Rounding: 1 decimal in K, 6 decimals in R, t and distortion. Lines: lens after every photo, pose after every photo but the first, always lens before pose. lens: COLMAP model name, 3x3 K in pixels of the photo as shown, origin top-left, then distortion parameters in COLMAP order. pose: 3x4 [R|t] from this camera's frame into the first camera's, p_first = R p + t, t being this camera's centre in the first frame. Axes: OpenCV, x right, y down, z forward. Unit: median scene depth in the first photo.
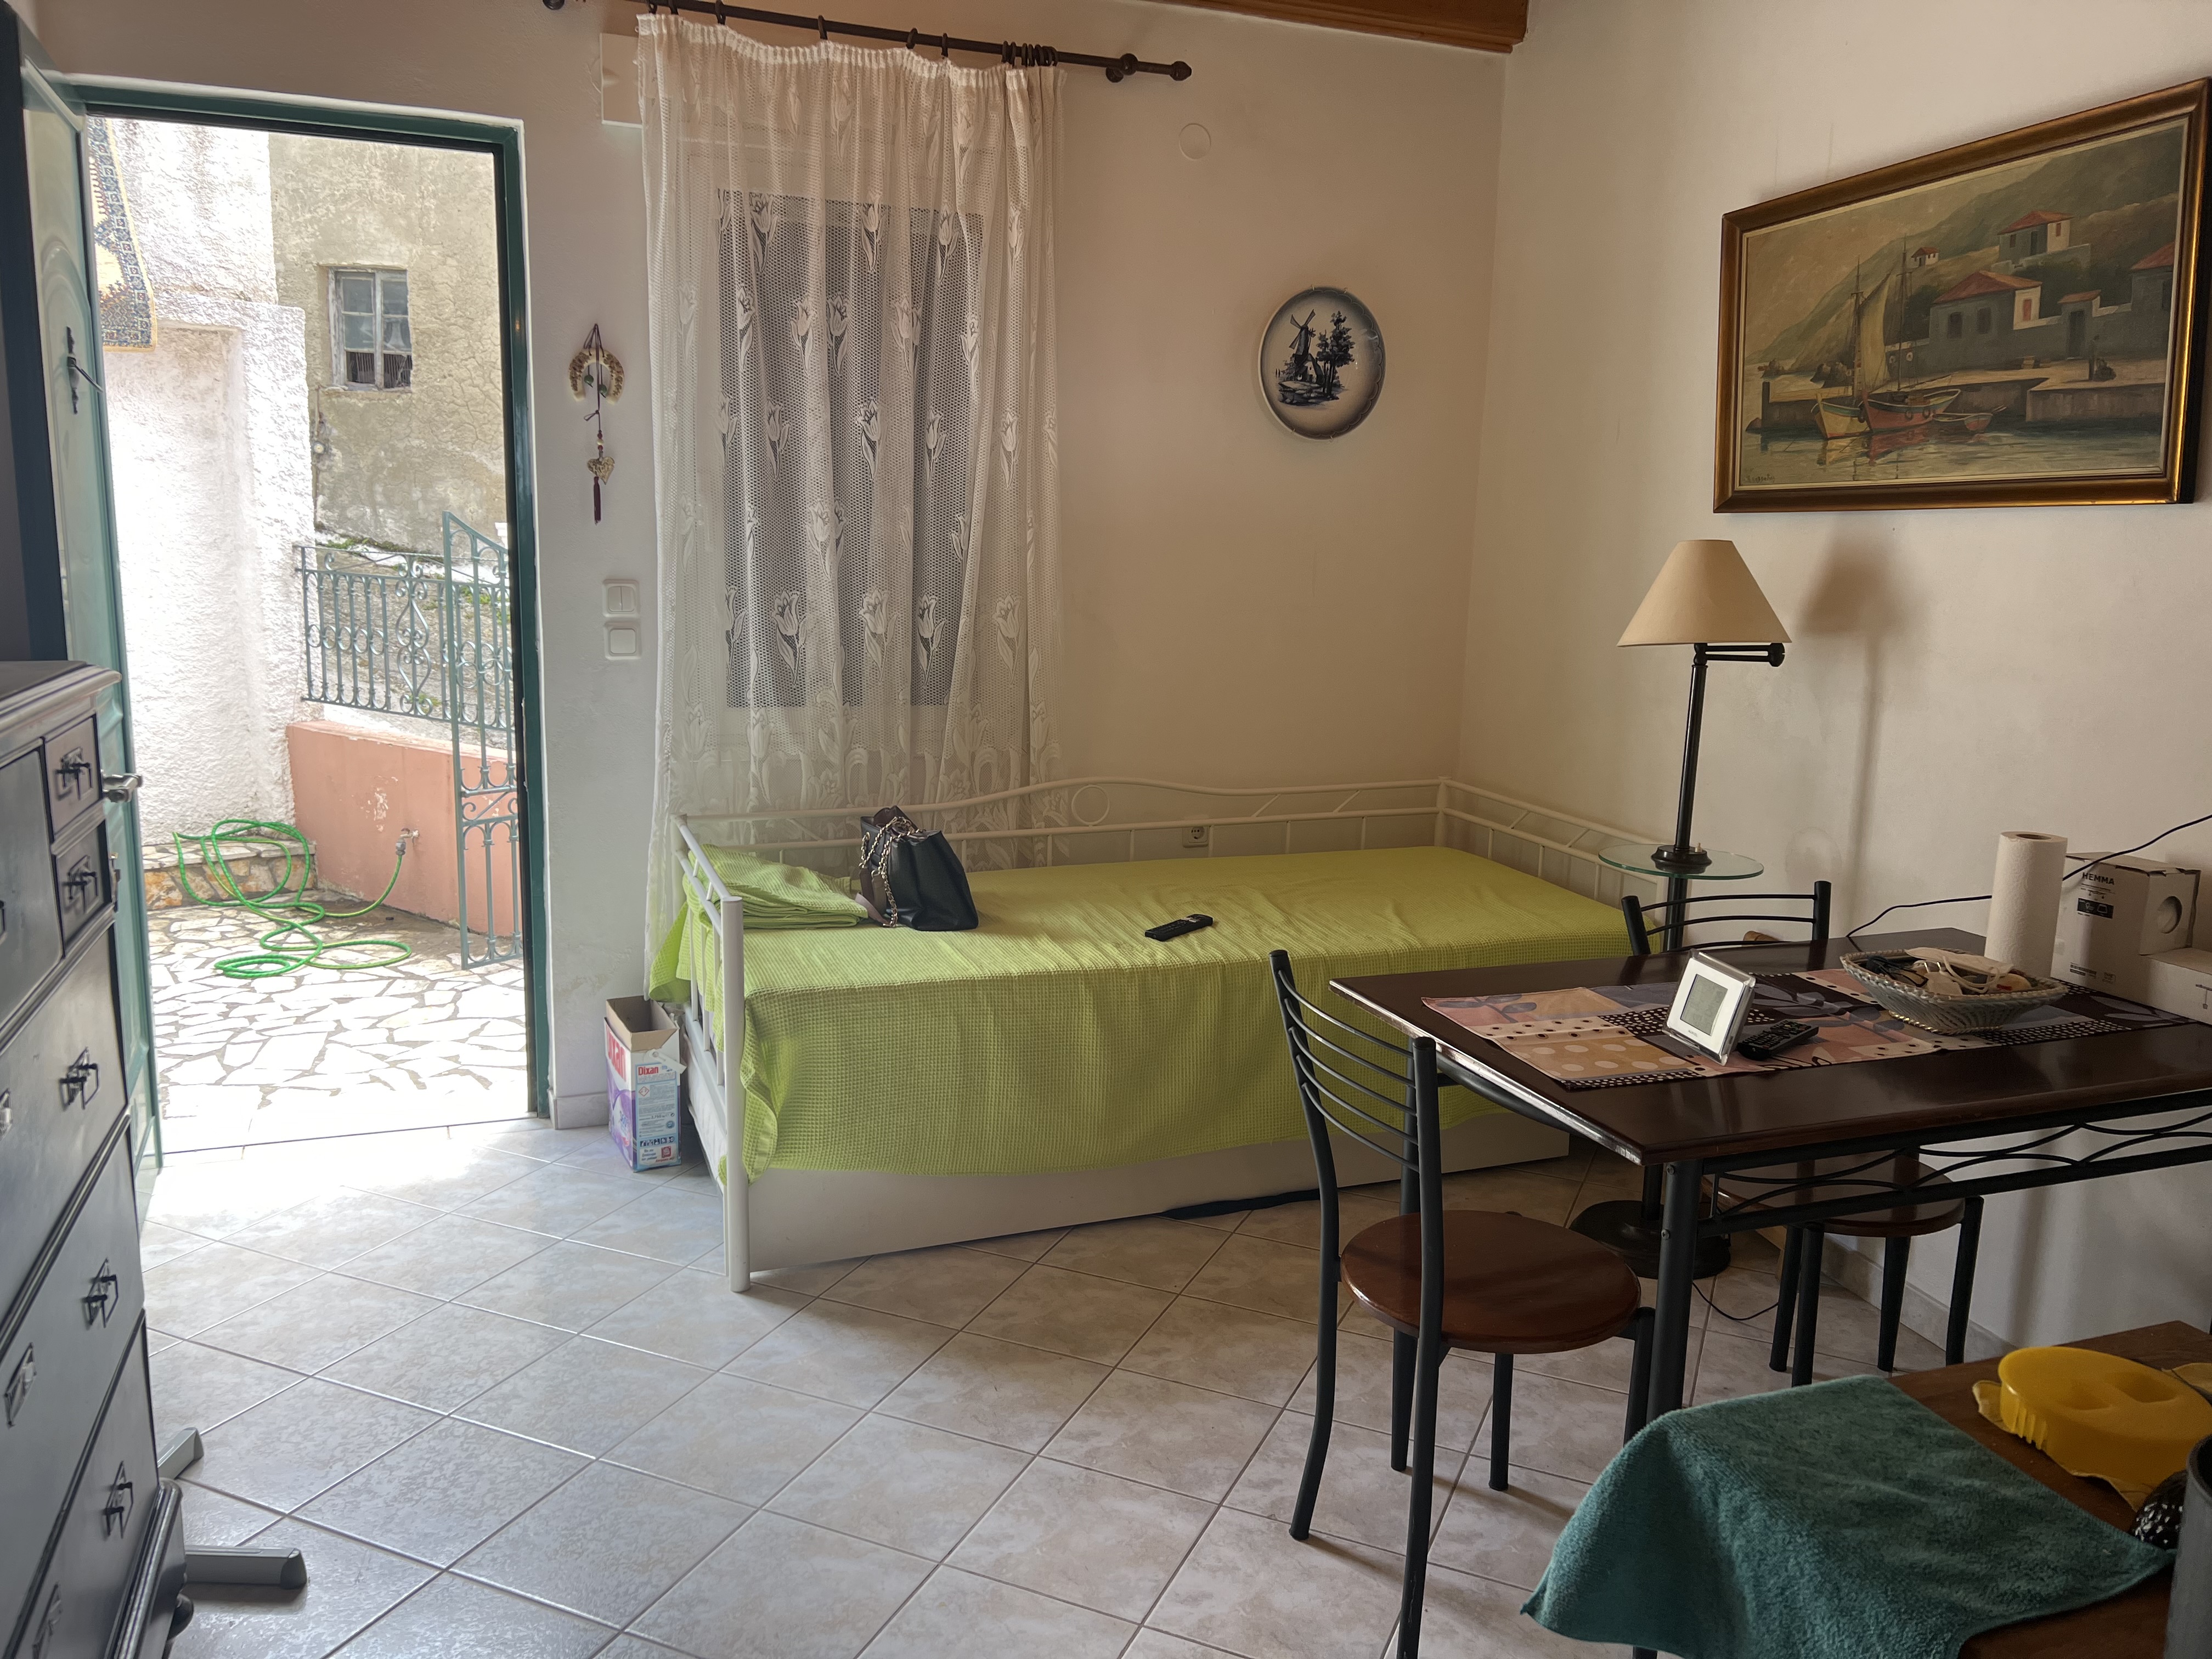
lens RADIAL K [[1677.5, 0, 1099.2], [0, 1677.5, 826.0], [0, 0, 1]] dist [0.063690, -0.061083]
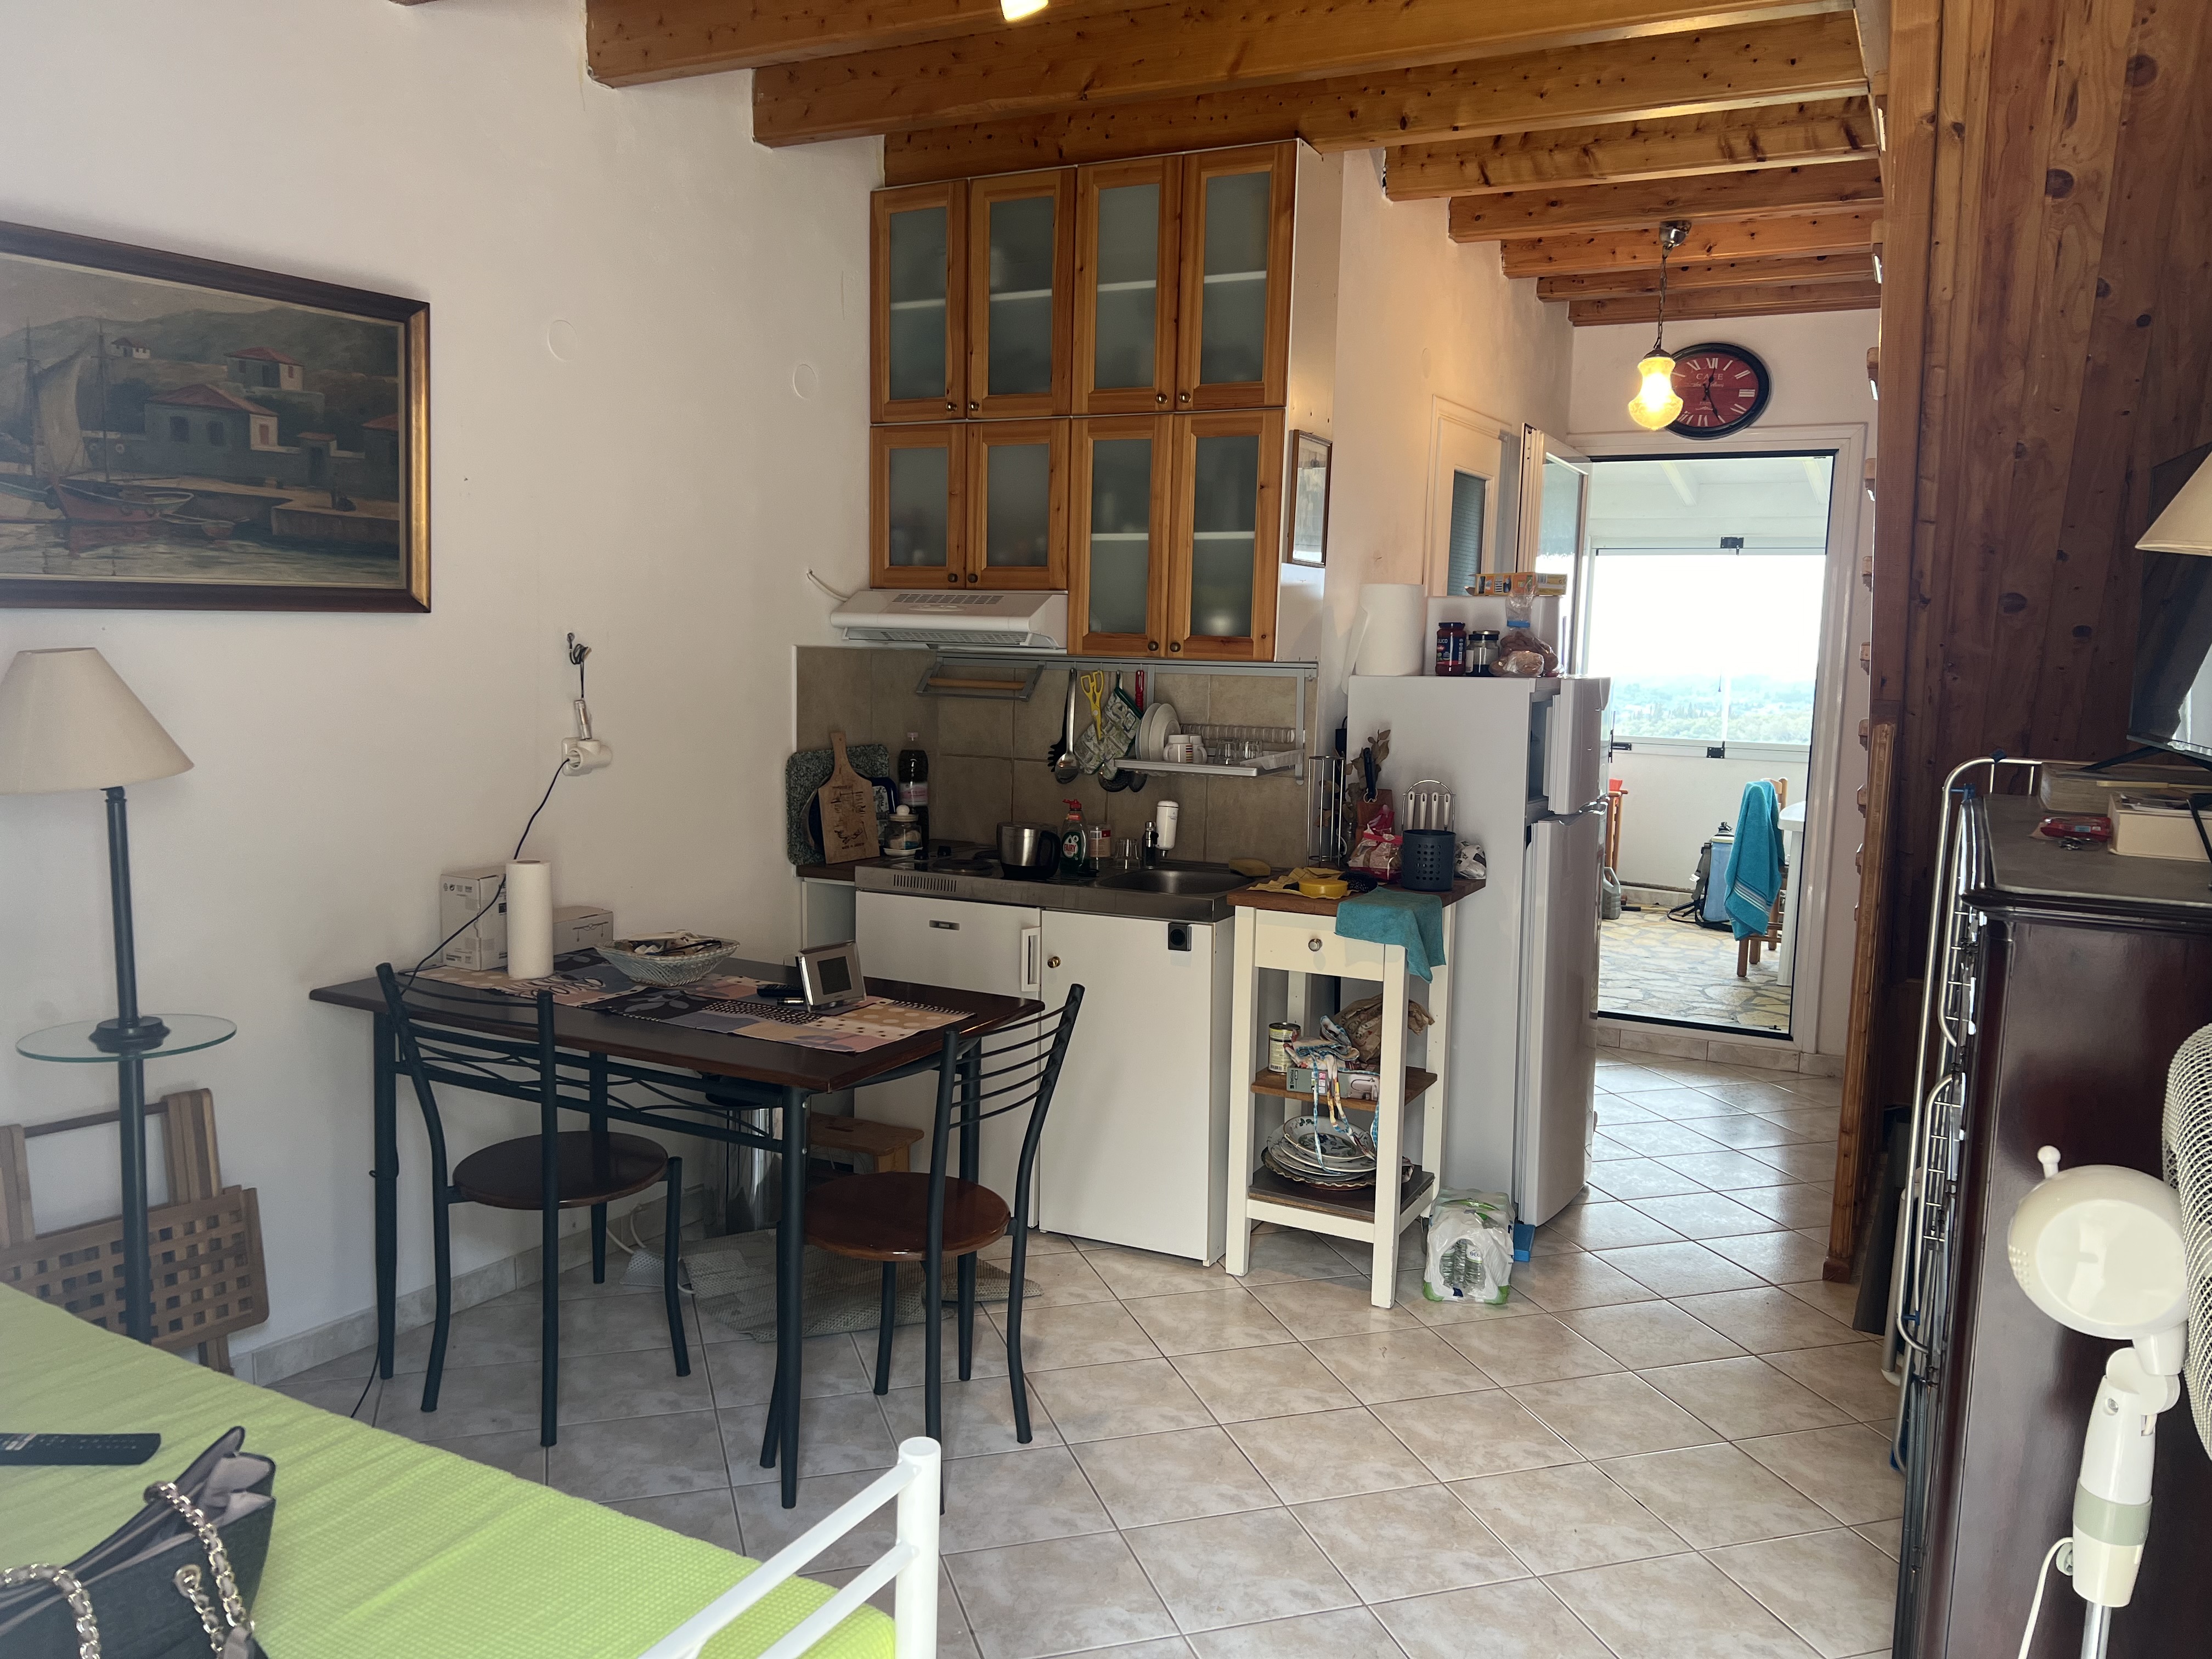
lens RADIAL K [[1677.5, 0, 1104.0], [0, 1677.5, 839.8], [0, 0, 1]] dist [0.063690, -0.061083]
pose [[-0.666919, -0.130451, 0.733622, -0.664145], [0.093687, 0.962062, 0.256240, -0.280325], [-0.739217, 0.239622, -0.629396, 1.350260]]
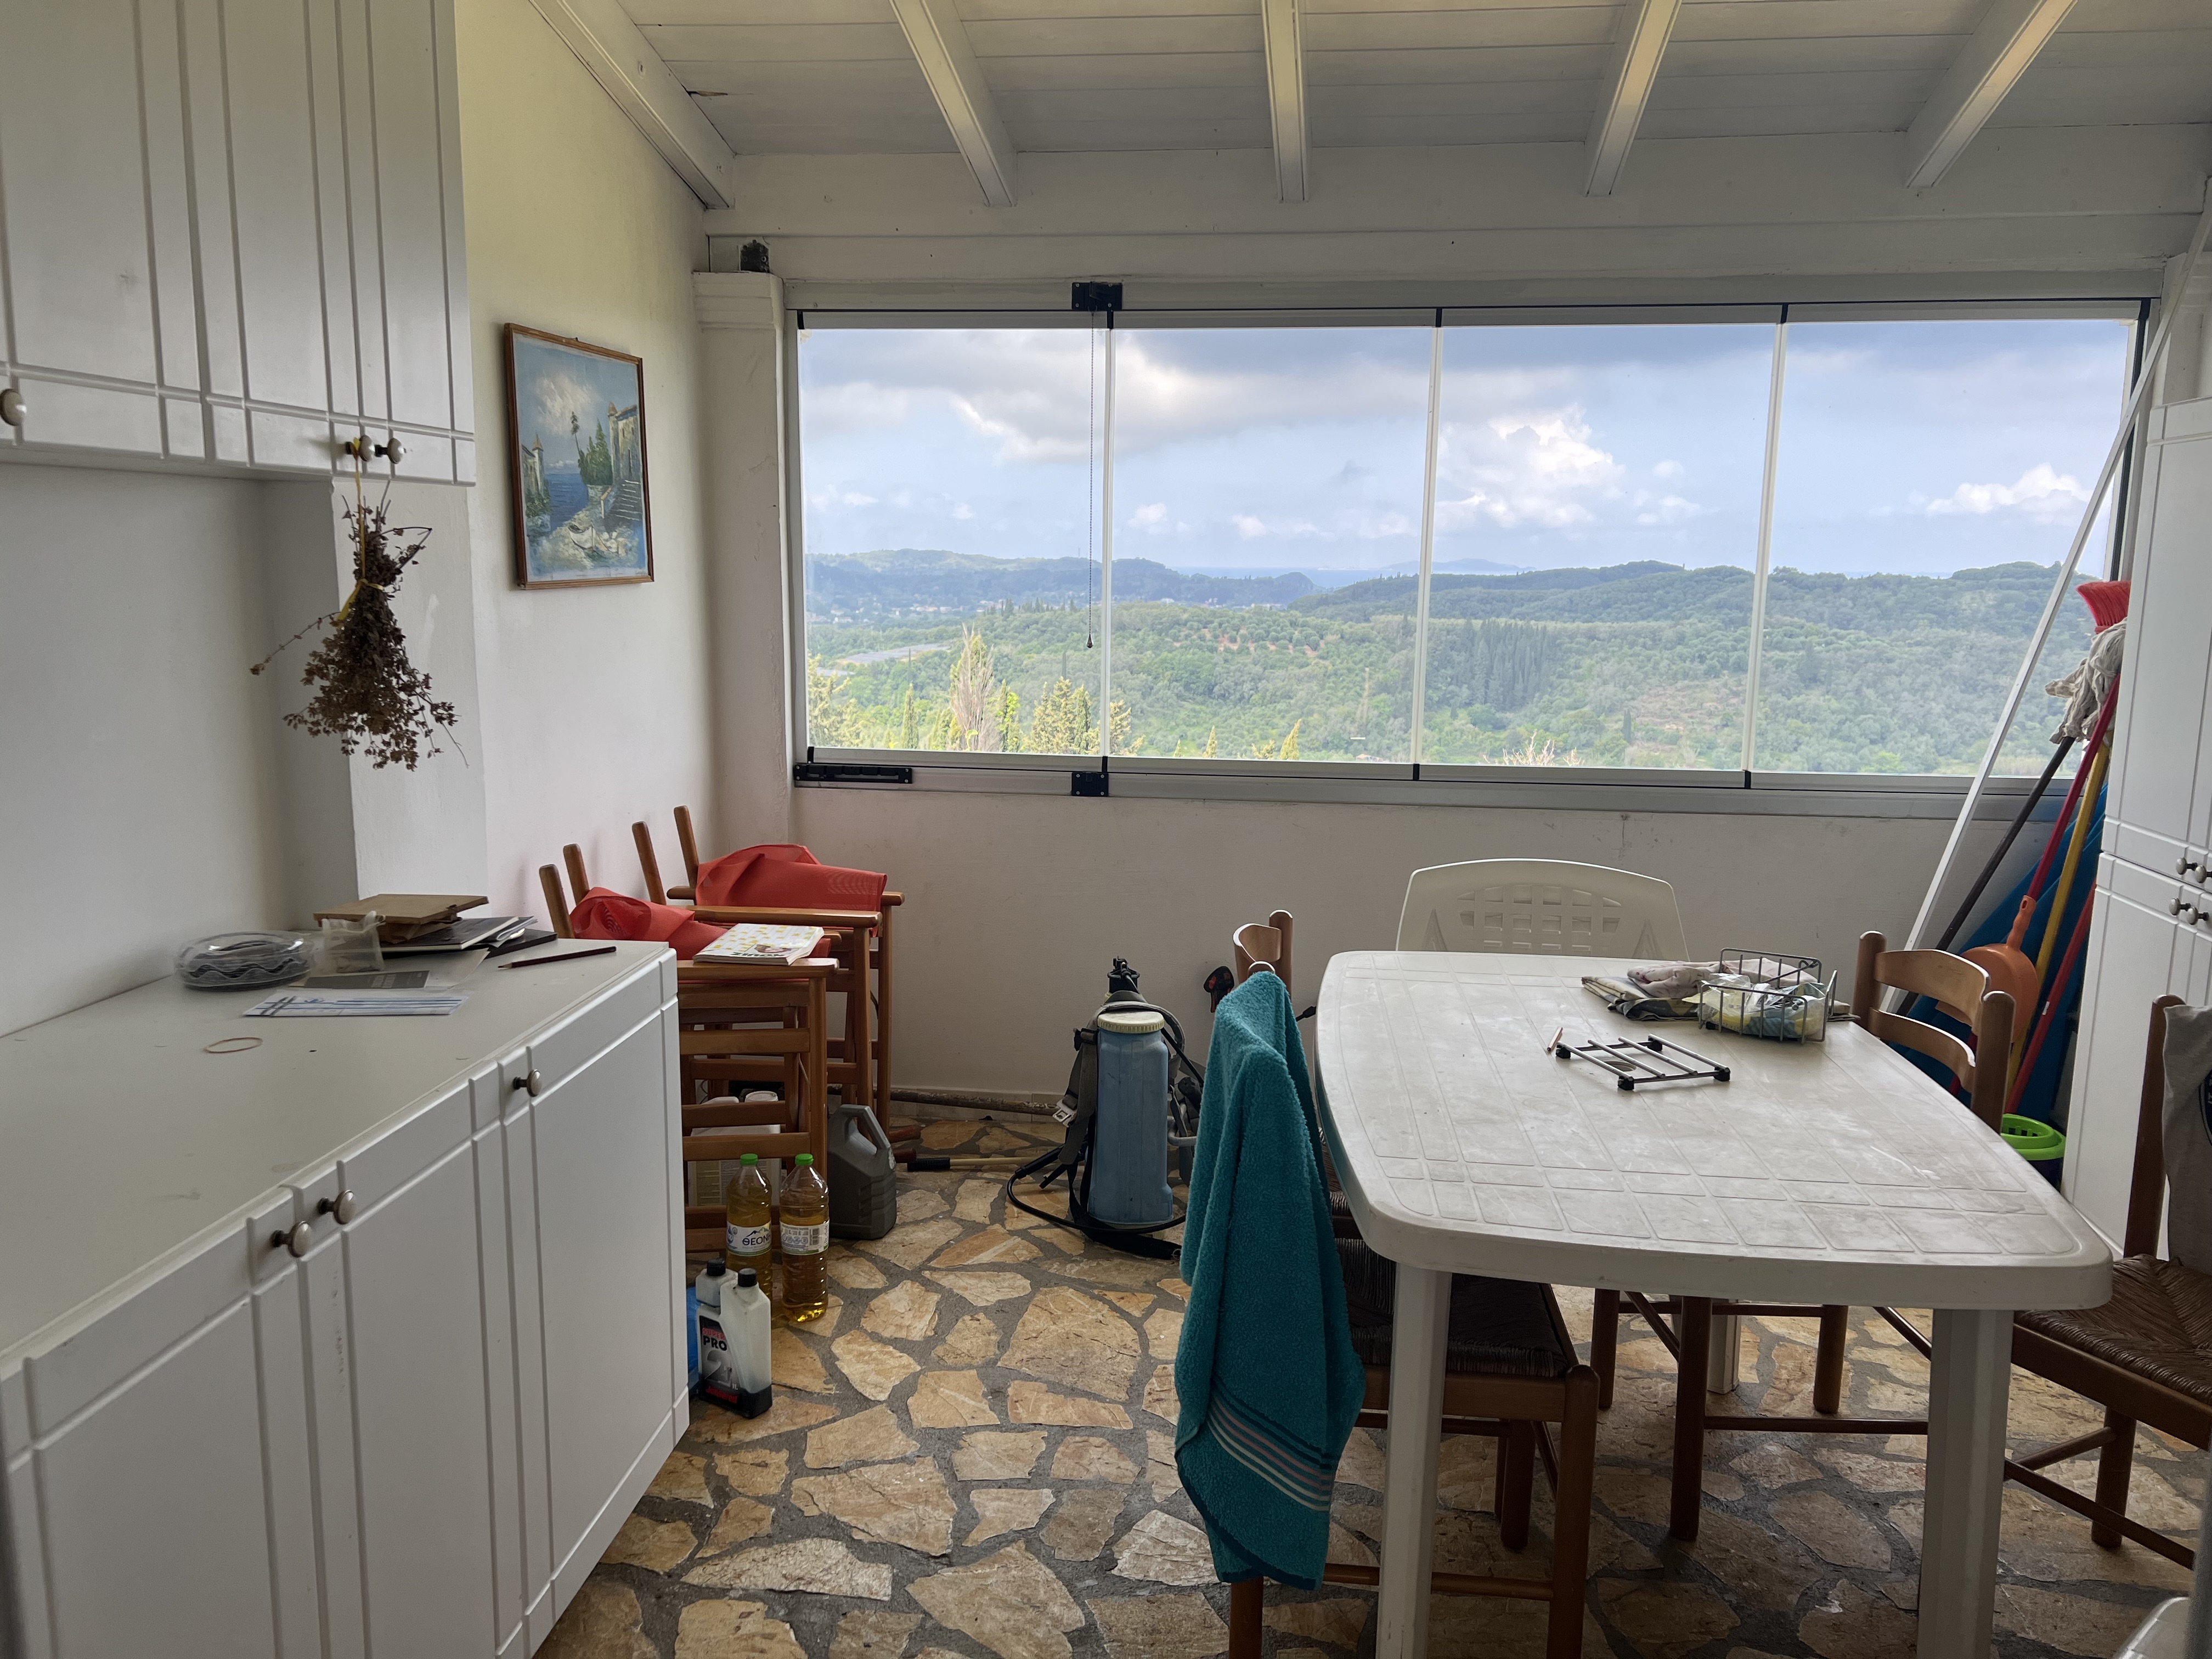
lens RADIAL K [[1677.5, 0, 1094.1], [0, 1677.5, 835.4], [0, 0, 1]] dist [0.063690, -0.061083]
pose [[-0.890002, -0.110912, 0.442261, -0.380745], [0.049463, 0.940753, 0.335465, -0.180310], [-0.453266, 0.320440, -0.831786, 0.844212]]
